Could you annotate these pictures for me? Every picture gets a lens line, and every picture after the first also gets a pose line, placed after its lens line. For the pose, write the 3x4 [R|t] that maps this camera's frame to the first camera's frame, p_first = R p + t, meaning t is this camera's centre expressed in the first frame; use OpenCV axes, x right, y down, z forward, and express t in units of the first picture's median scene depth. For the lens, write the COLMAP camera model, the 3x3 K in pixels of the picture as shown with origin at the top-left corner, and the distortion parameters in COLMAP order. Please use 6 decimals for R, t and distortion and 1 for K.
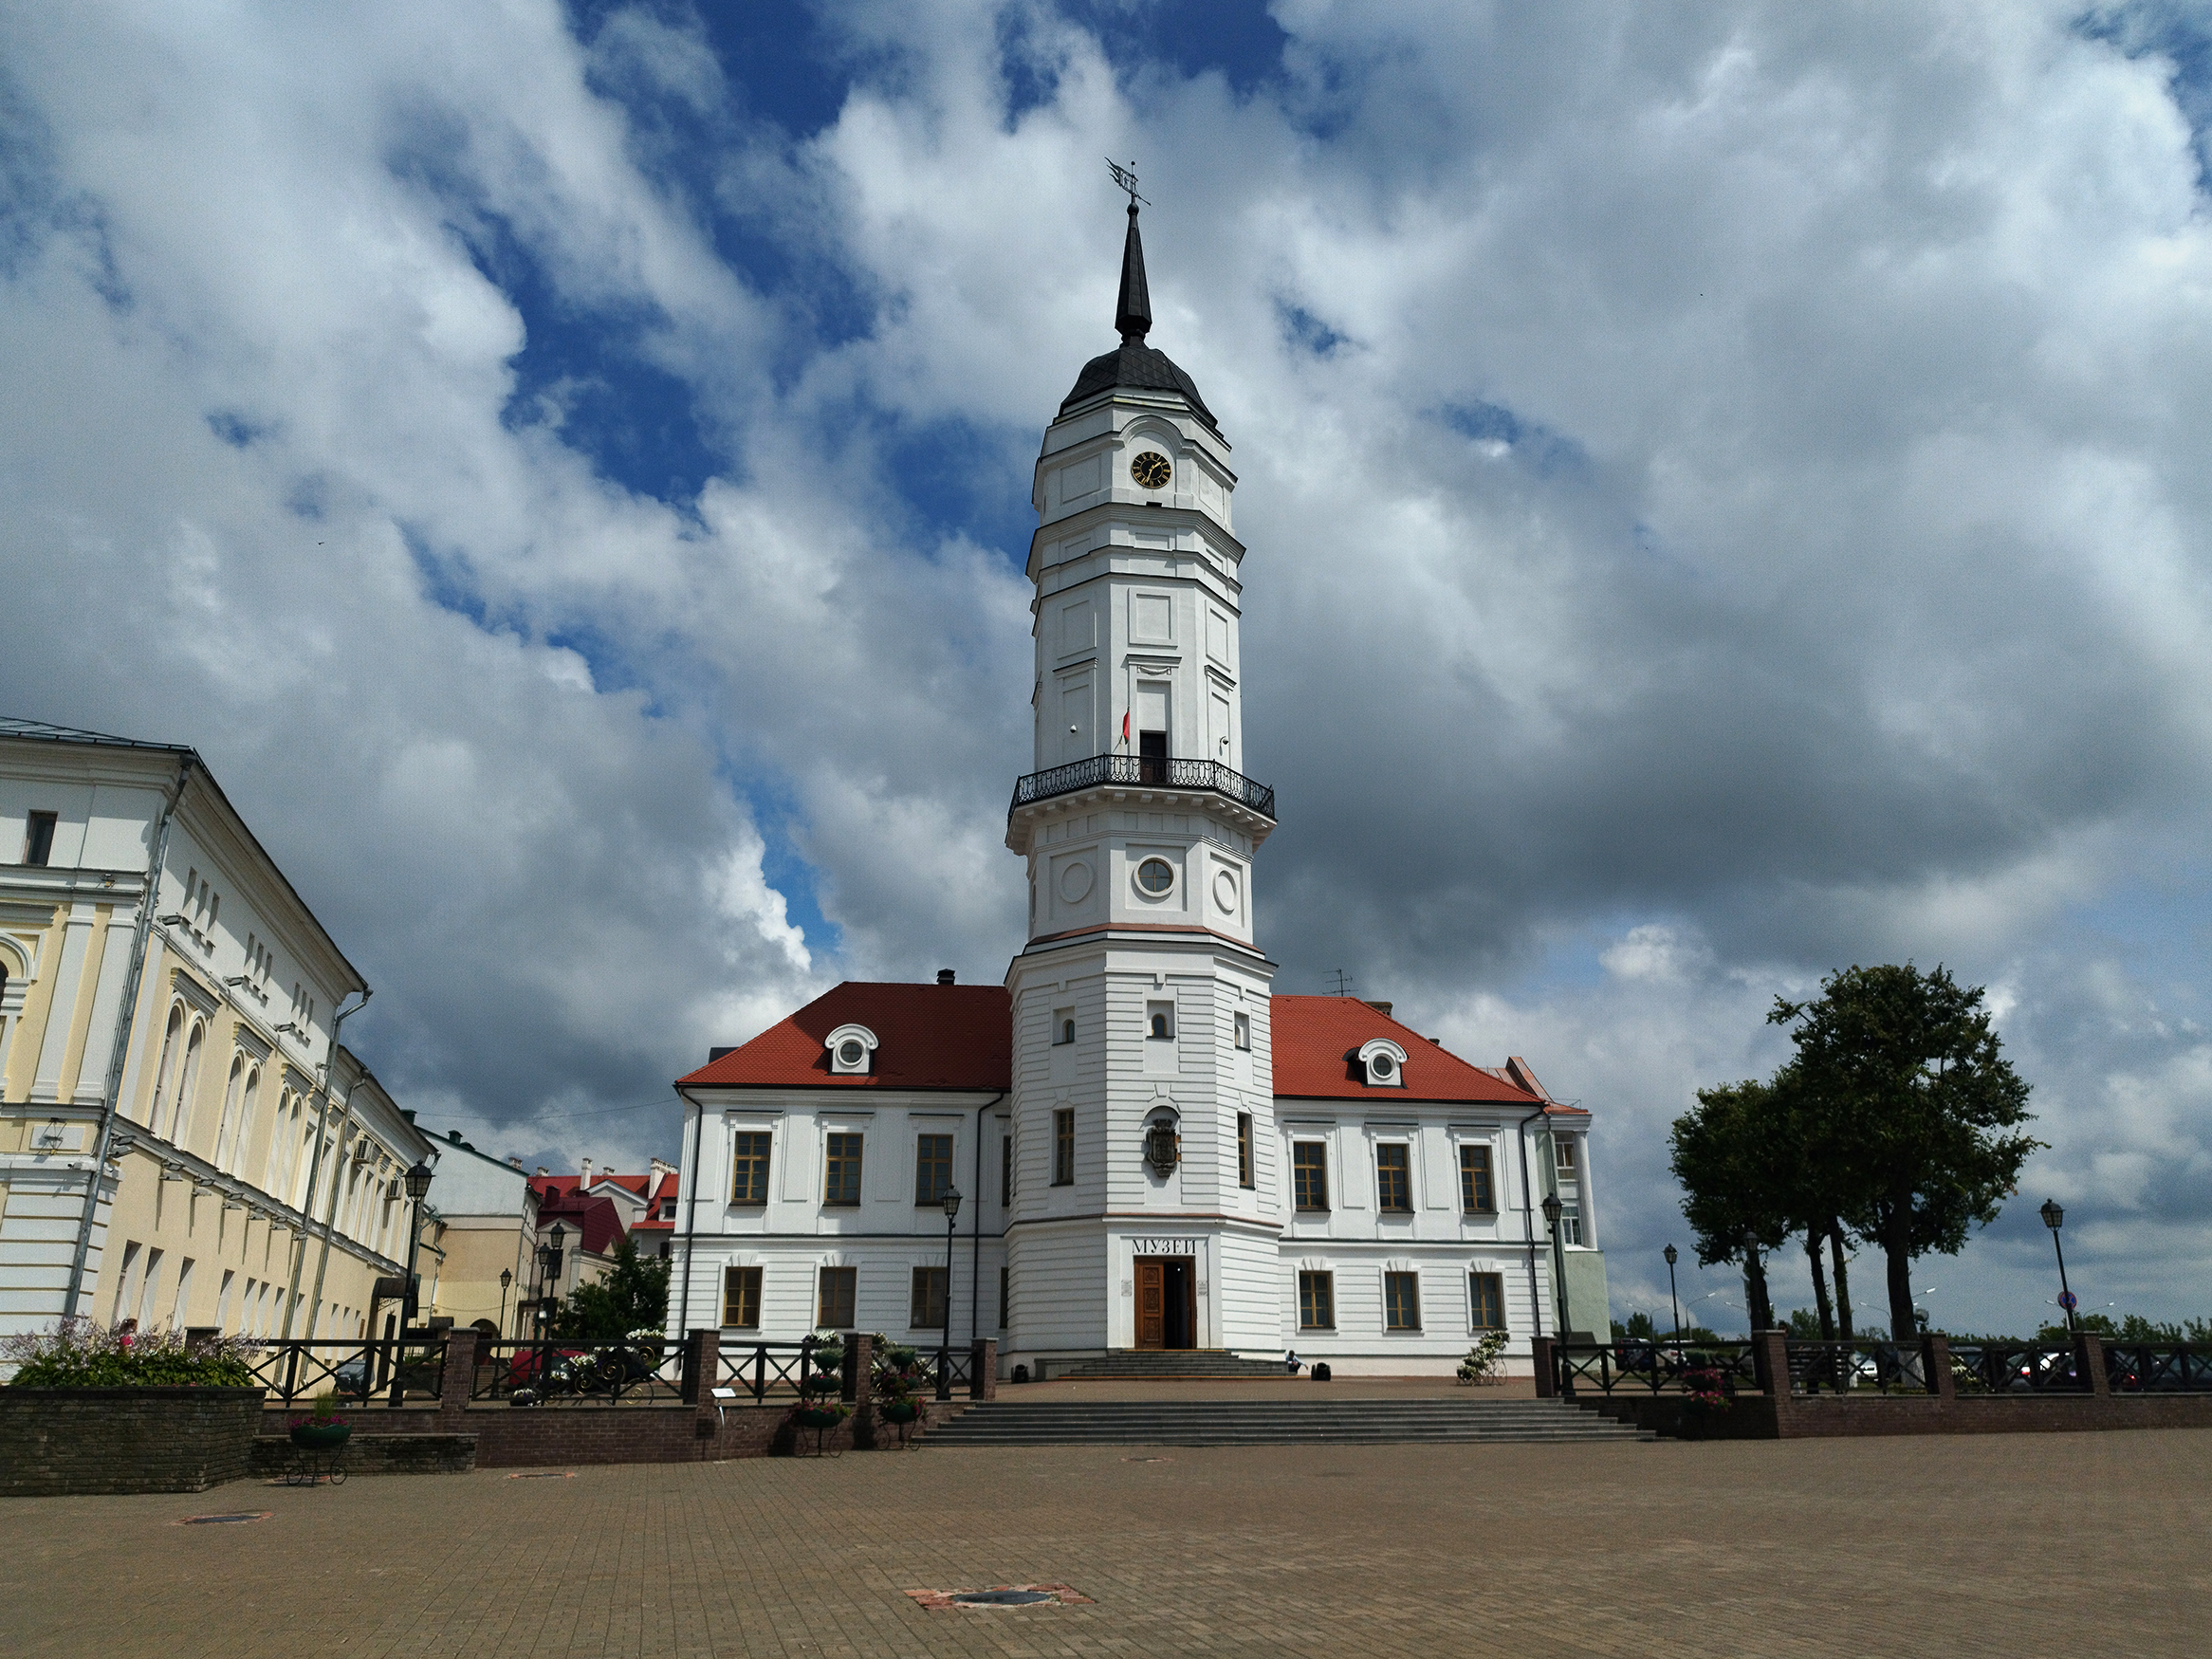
lens RADIAL K [[1609.1, 0, 1106.0], [0, 1609.1, 829.5], [0, 0, 1]] dist [0.023655, -0.005722]
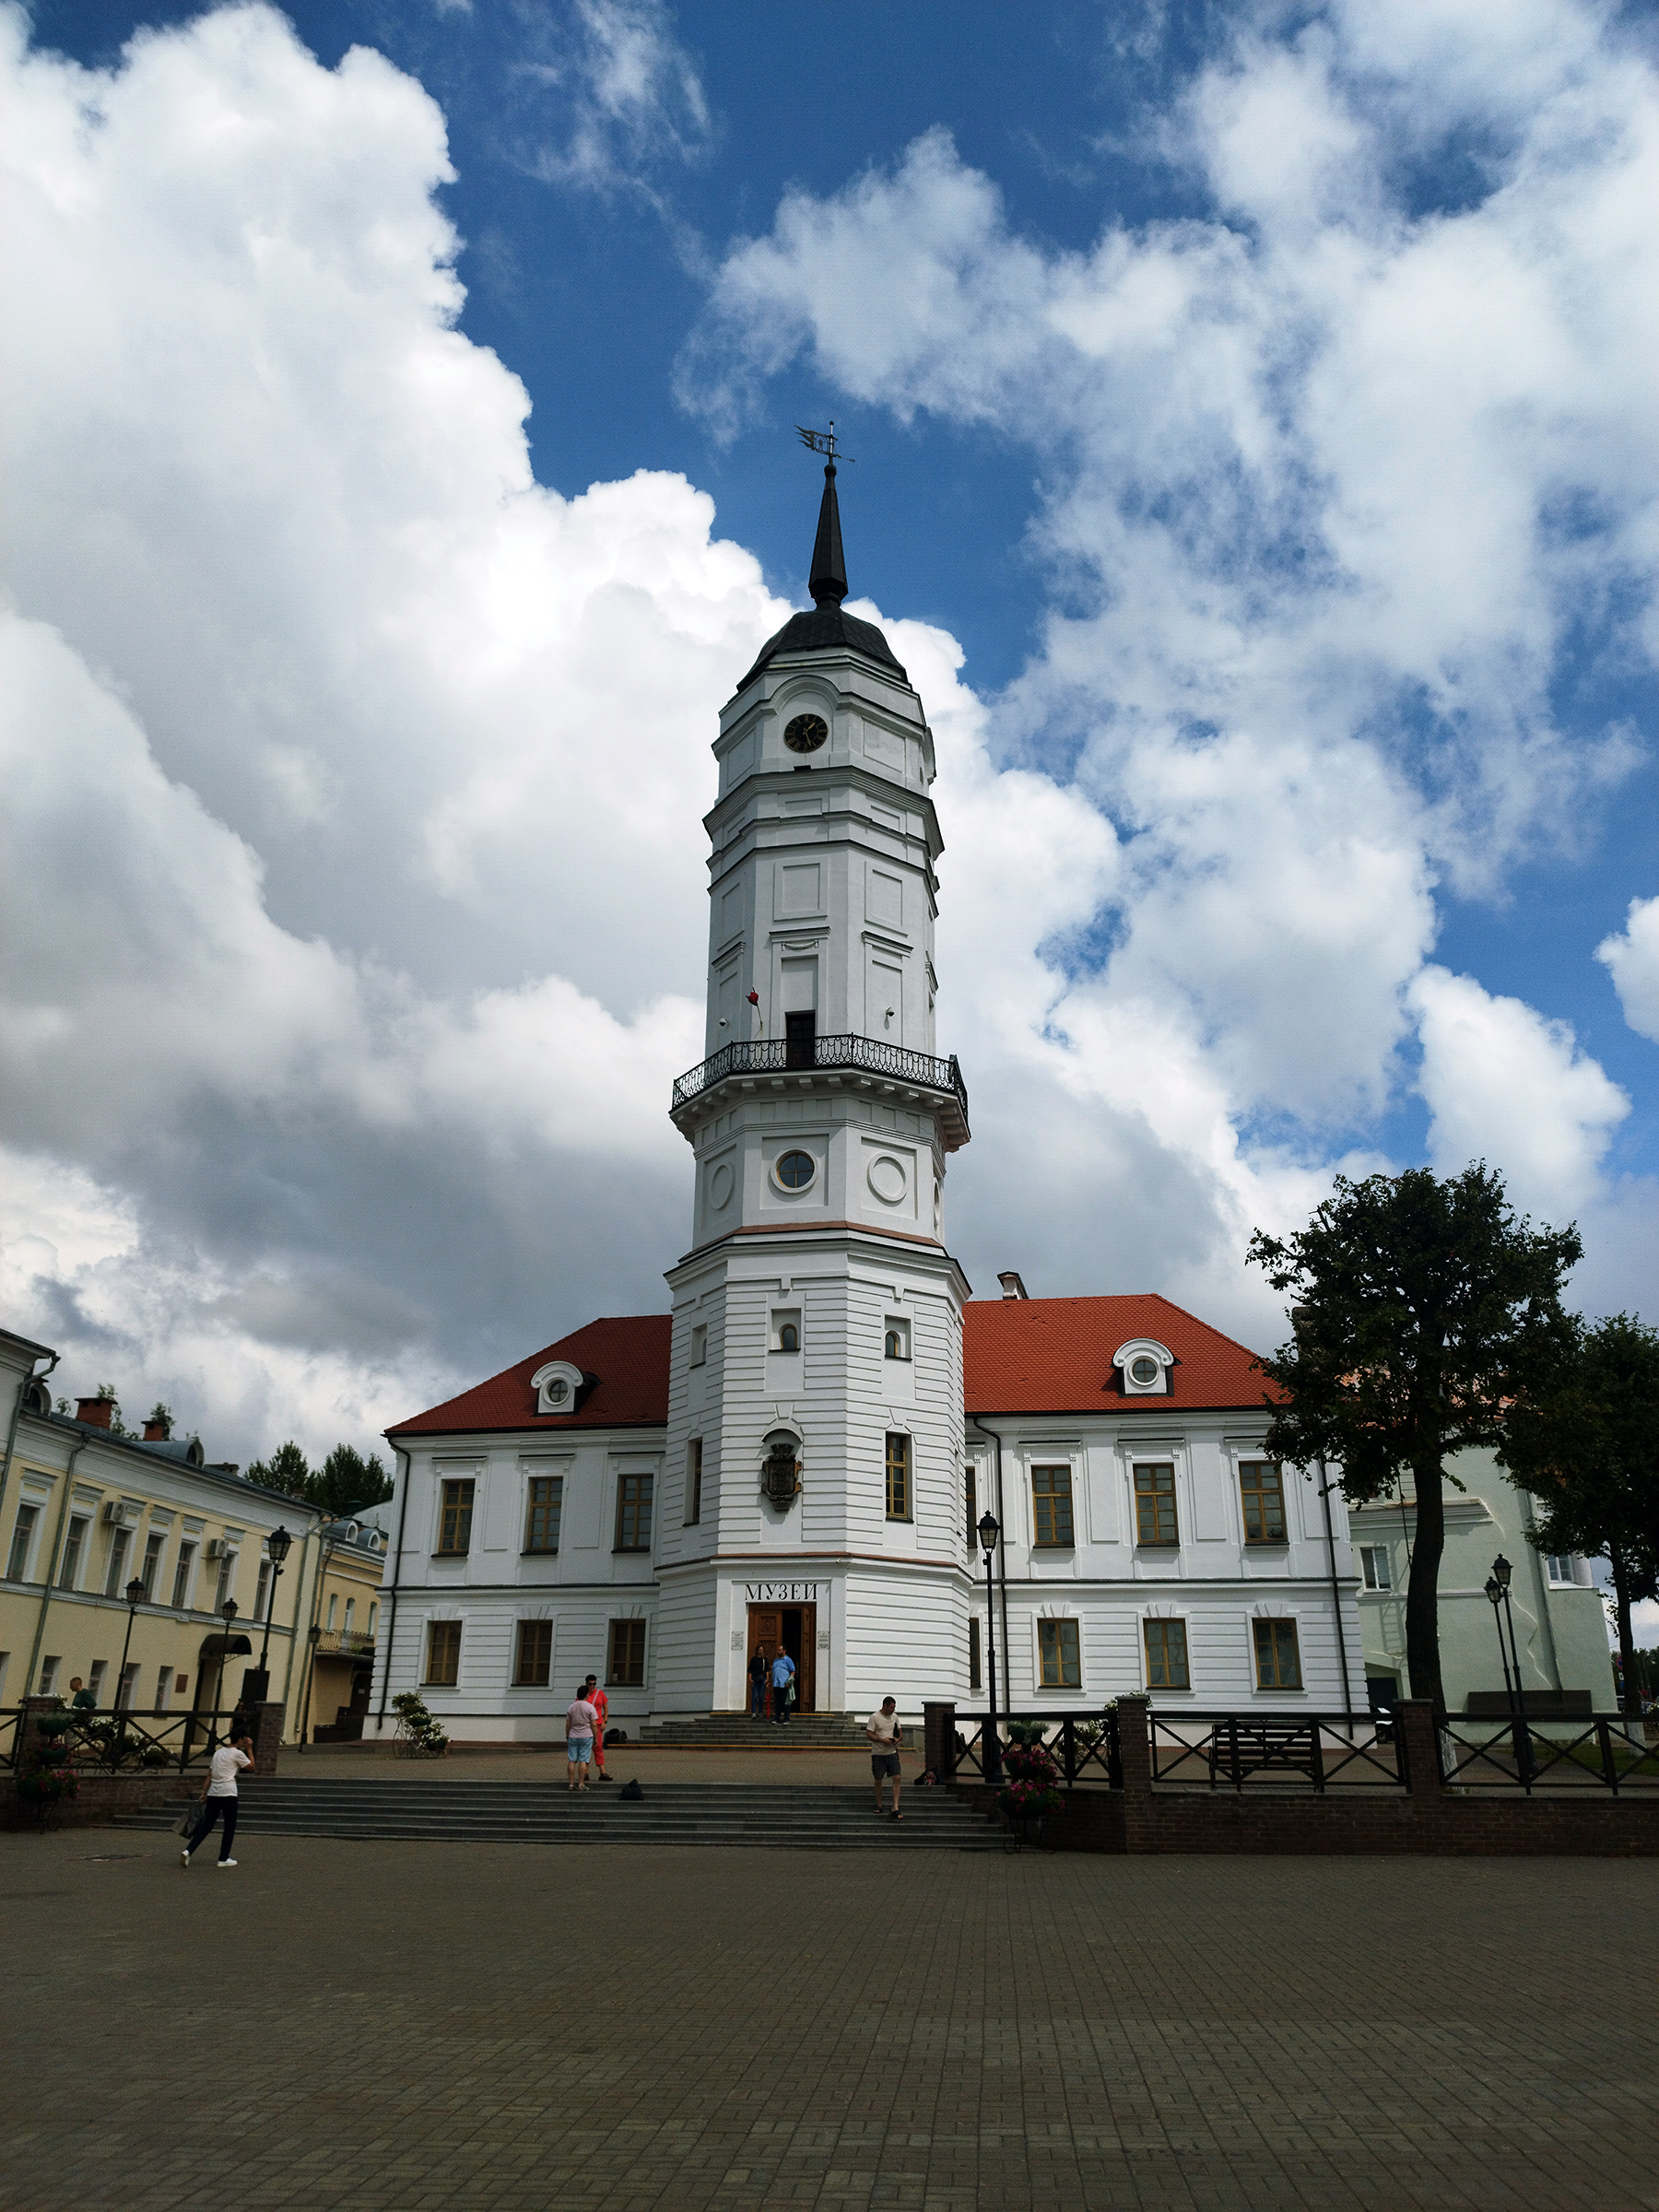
lens RADIAL K [[1556.5, 0, 829.5], [0, 1556.5, 1106.0], [0, 0, 1]] dist [0.006483, 0.000440]
pose [[0.937308, -0.119296, -0.327449, 0.328837], [0.101391, 0.992290, -0.071282, 0.055952], [0.333428, 0.033613, 0.942176, 0.190962]]
